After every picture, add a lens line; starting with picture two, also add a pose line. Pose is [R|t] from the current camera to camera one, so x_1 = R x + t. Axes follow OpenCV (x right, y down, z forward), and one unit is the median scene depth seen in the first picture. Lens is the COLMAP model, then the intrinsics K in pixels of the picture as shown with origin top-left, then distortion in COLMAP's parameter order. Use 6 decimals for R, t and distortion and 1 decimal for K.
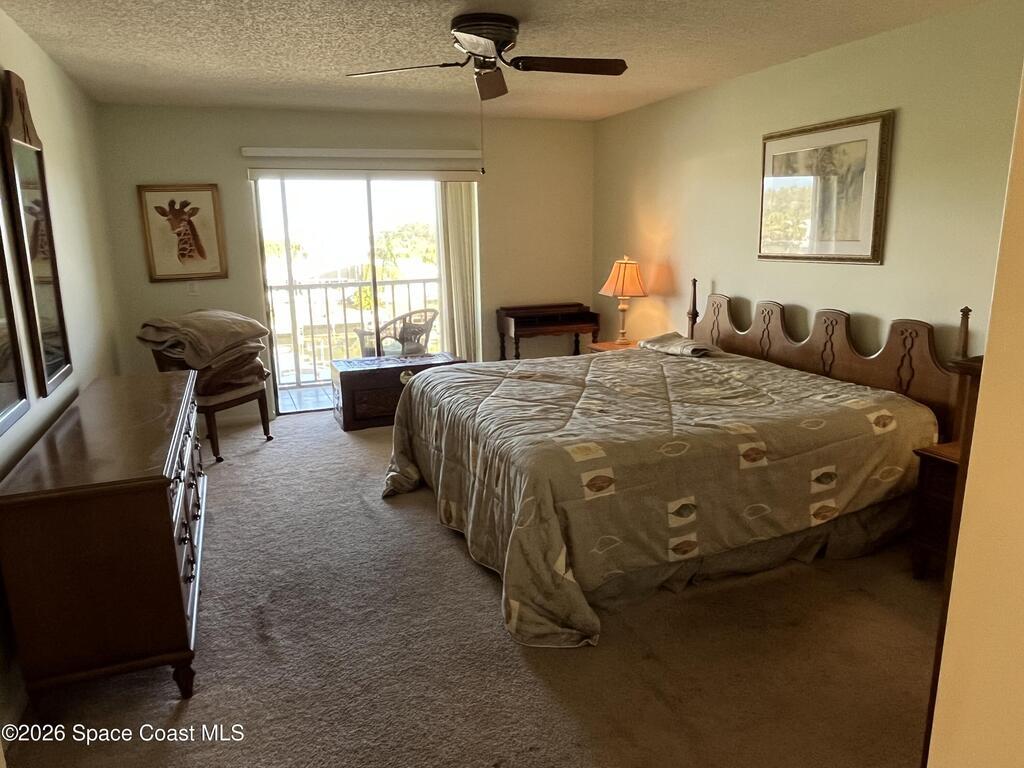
lens RADIAL K [[739.5, 0, 510.0], [0, 739.5, 379.2], [0, 0, 1]] dist [0.021060, -0.005661]
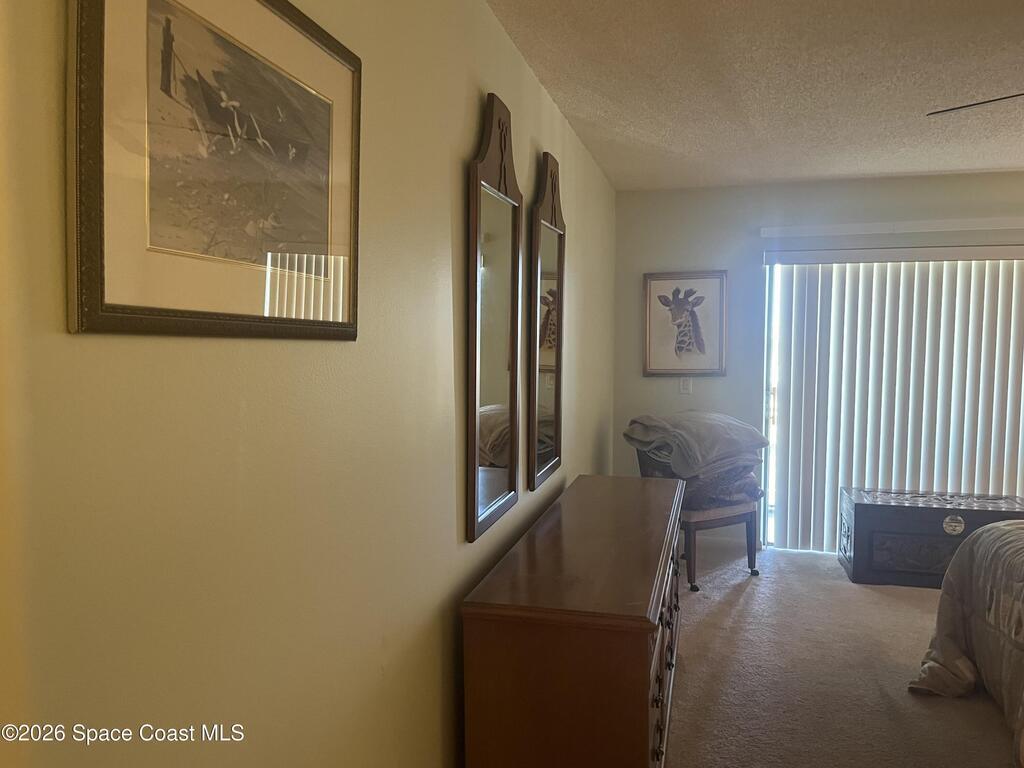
lens RADIAL K [[773.6, 0, 511.6], [0, 773.6, 381.1], [0, 0, 1]] dist [-0.015018, -0.005187]
pose [[0.825503, 0.057989, -0.561410, -0.086565], [-0.135621, 0.985944, -0.097578, -0.009571], [0.547861, 0.156689, 0.821765, 0.132786]]
